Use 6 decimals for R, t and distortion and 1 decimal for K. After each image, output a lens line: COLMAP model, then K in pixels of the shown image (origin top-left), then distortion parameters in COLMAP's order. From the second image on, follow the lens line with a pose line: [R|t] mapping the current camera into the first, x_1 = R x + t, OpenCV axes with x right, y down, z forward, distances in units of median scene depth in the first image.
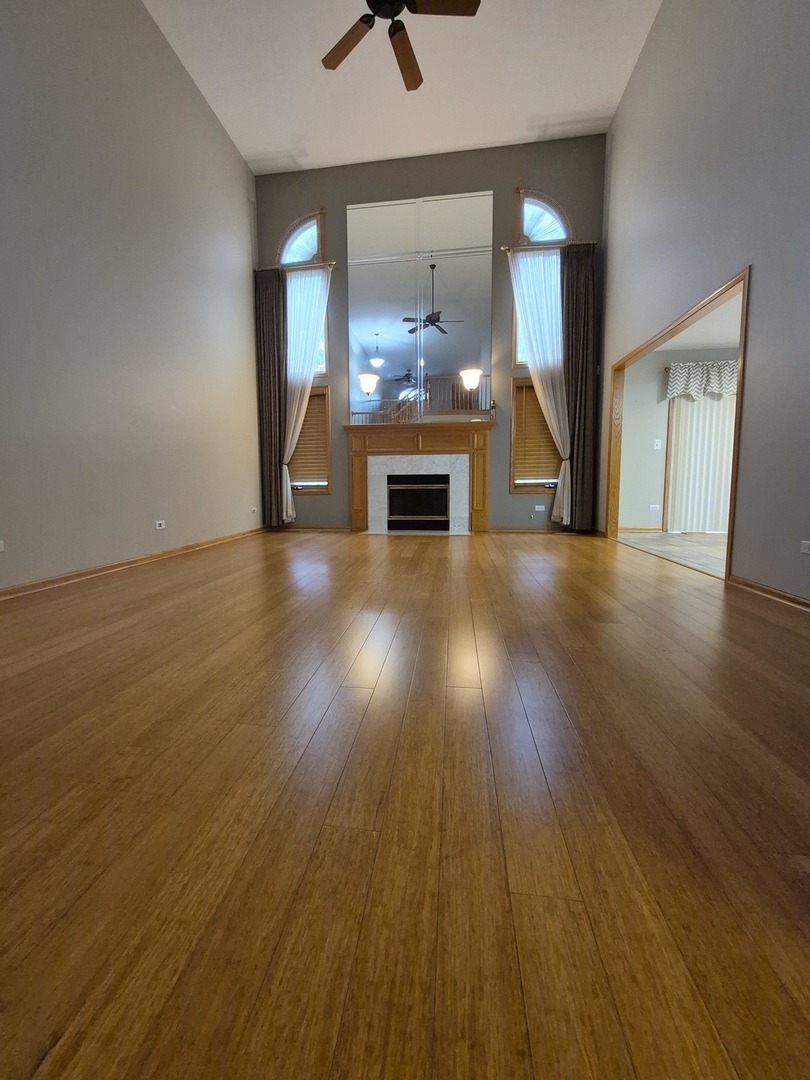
lens RADIAL K [[428.3, 0, 400.0], [0, 428.3, 535.5], [0, 0, 1]] dist [0.004500, -0.001949]
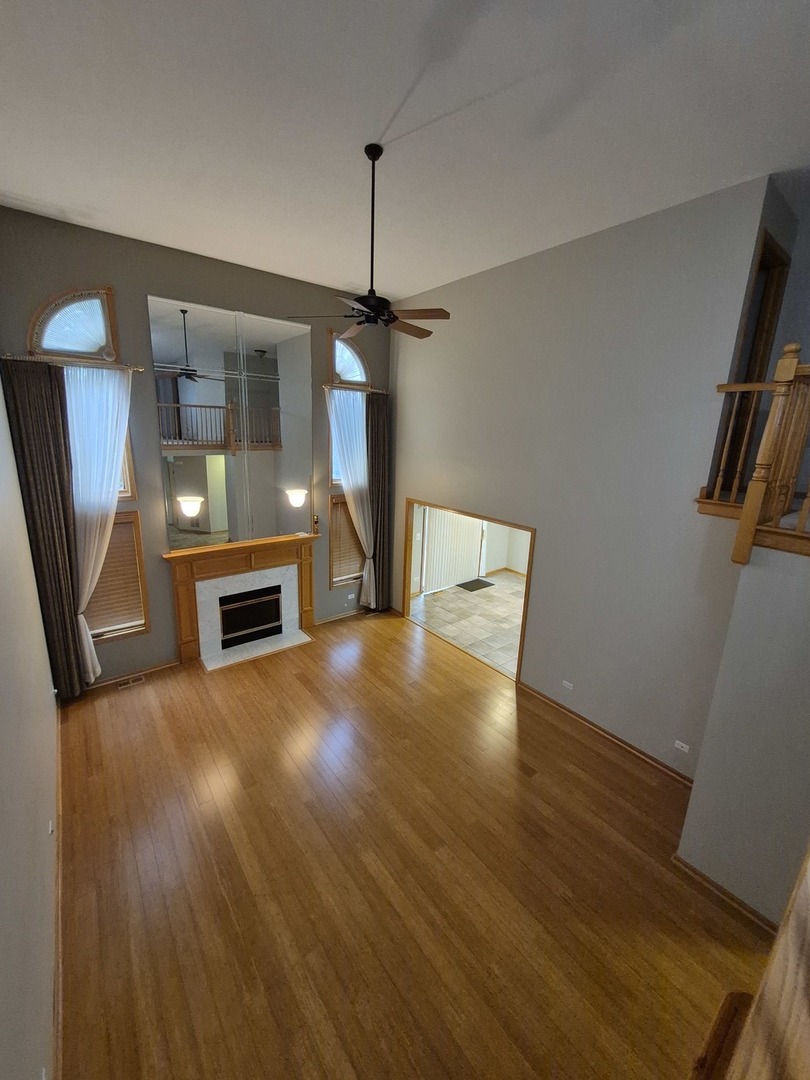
lens RADIAL K [[428.3, 0, 402.5], [0, 428.3, 530.3], [0, 0, 1]] dist [0.004500, -0.001949]
pose [[0.701258, -0.128918, 0.701155, -0.404168], [0.033641, 0.988402, 0.148087, -0.428208], [-0.712114, -0.080259, 0.697461, 0.061044]]
